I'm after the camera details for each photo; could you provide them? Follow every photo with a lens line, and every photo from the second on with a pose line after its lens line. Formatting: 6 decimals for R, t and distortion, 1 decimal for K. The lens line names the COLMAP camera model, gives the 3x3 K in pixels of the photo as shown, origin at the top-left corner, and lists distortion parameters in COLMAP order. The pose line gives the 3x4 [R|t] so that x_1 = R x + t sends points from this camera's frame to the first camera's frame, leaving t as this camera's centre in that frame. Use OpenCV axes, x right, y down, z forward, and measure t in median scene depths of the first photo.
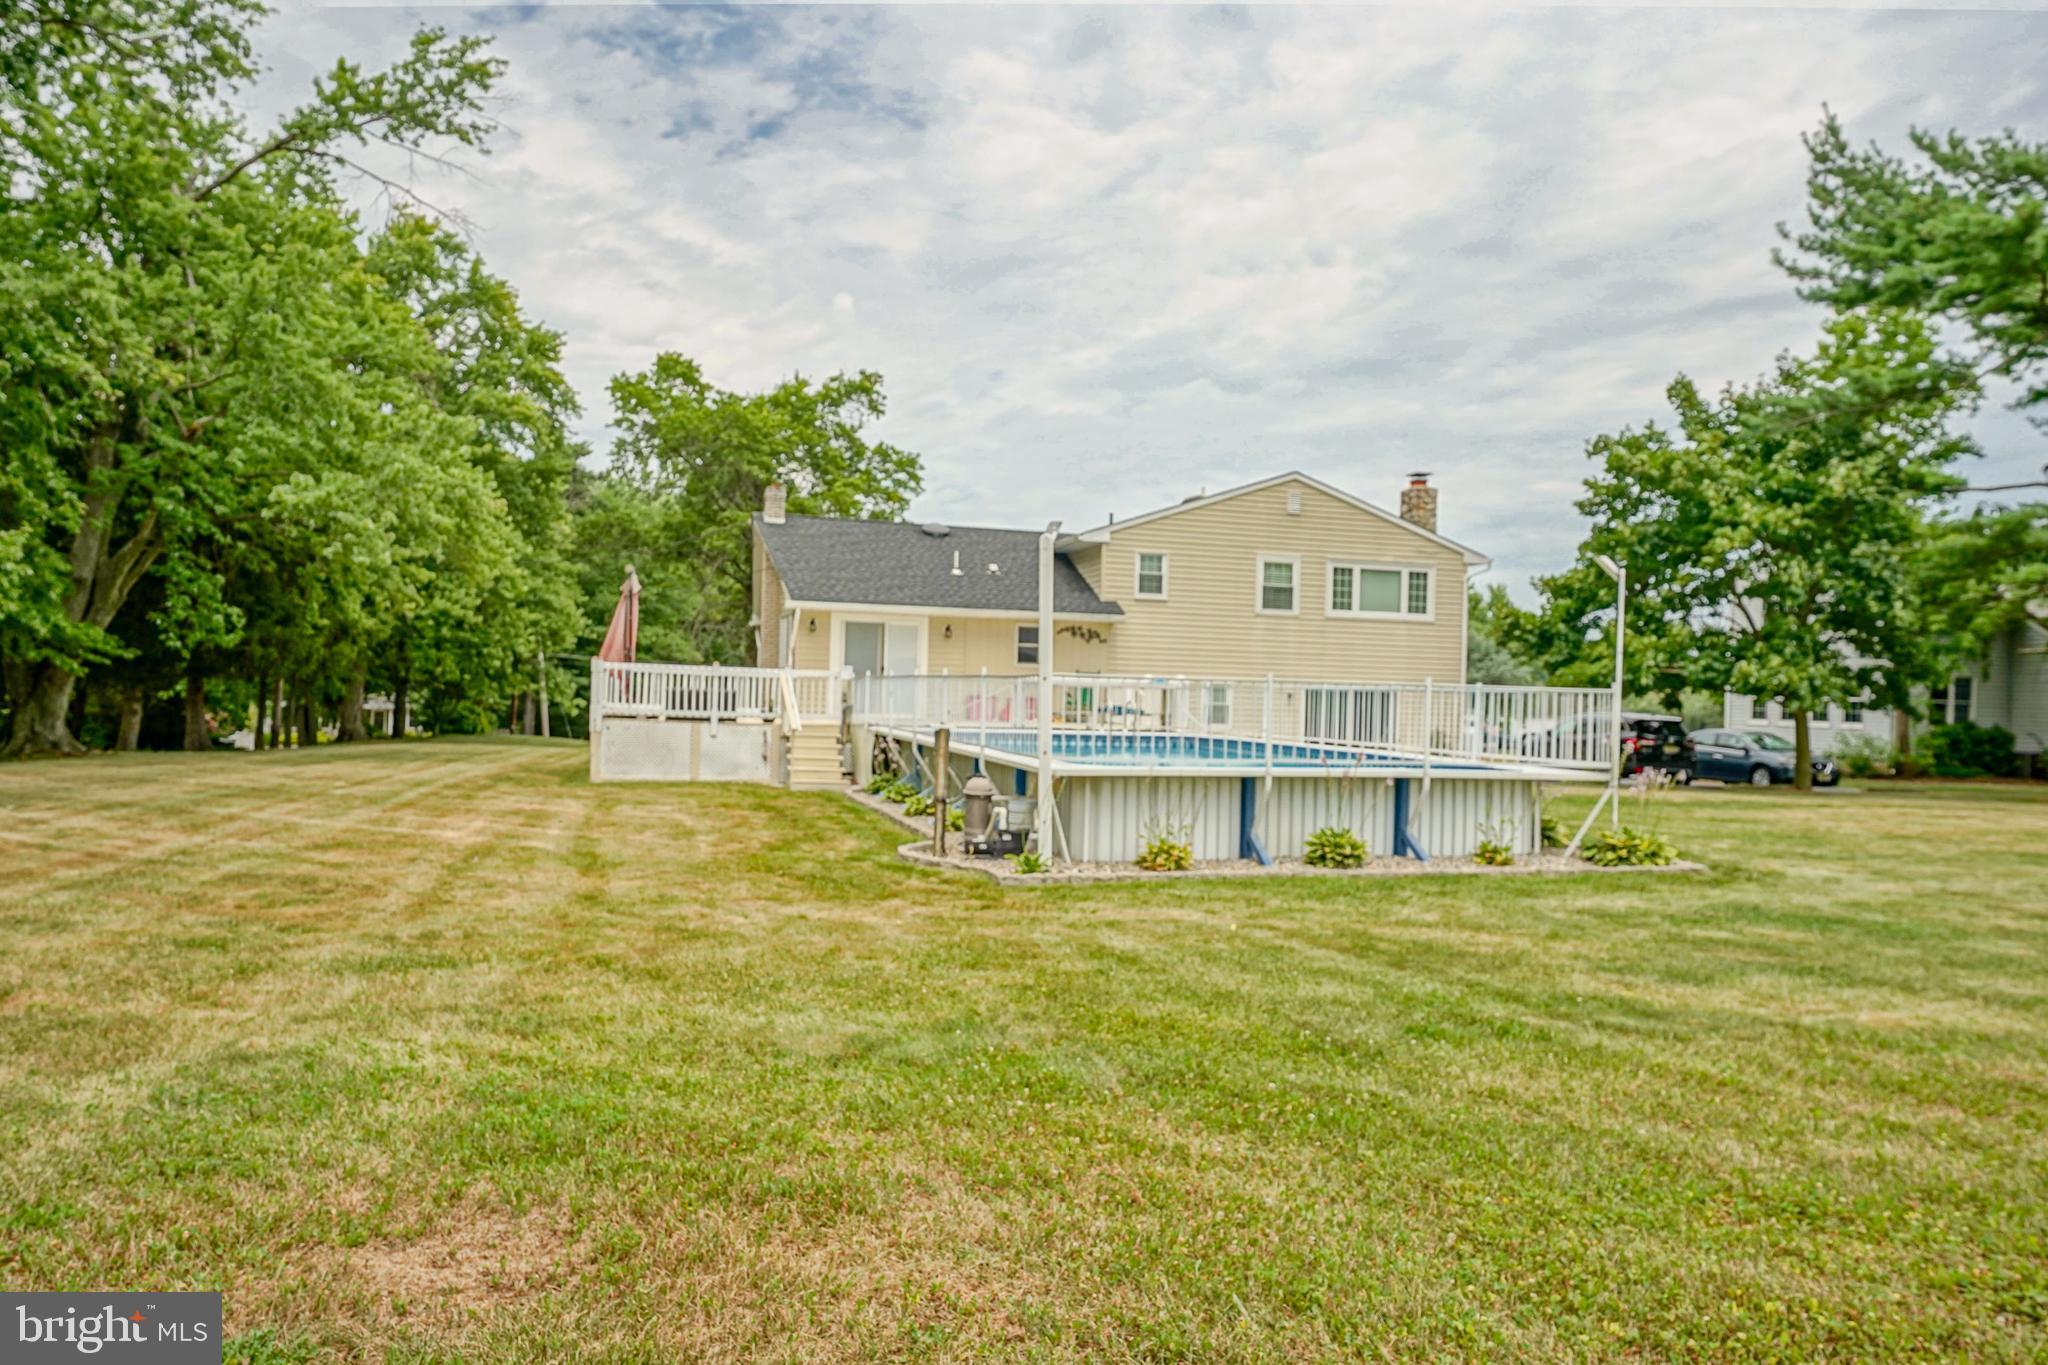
lens RADIAL K [[1377.6, 0, 1026.7], [0, 1377.6, 677.1], [0, 0, 1]] dist [0.018825, 0.000198]
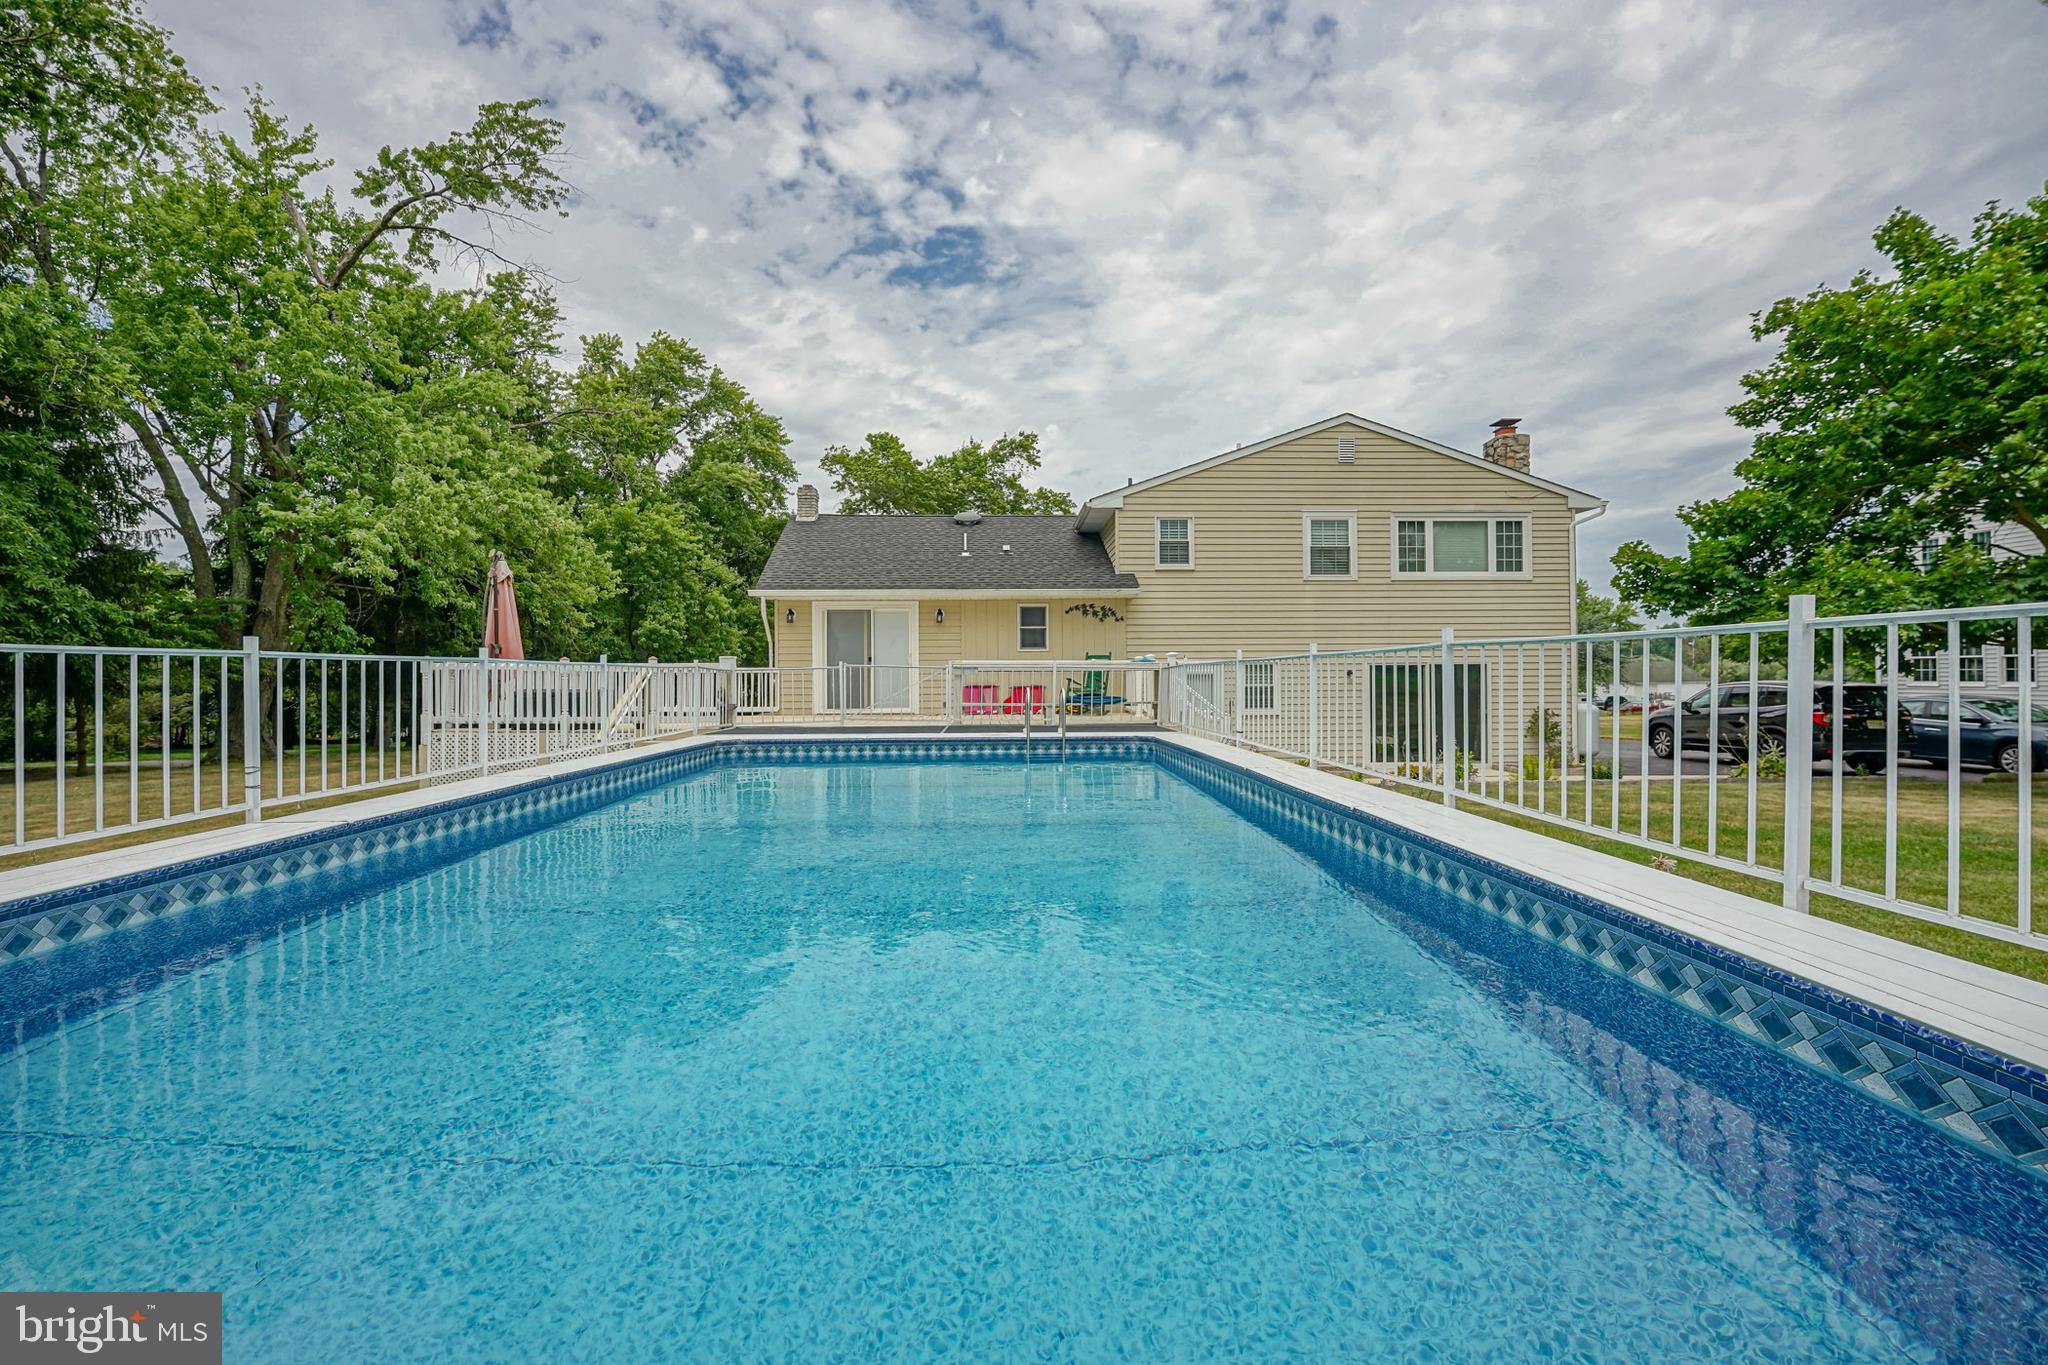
lens RADIAL K [[830.5, 0, 1025.3], [0, 830.5, 667.8], [0, 0, 1]] dist [-0.000550, 0.000105]
pose [[0.967915, -0.036769, -0.248572, 0.125865], [0.035900, 0.999323, -0.008028, 0.007263], [0.248699, -0.001153, 0.968580, 0.454254]]
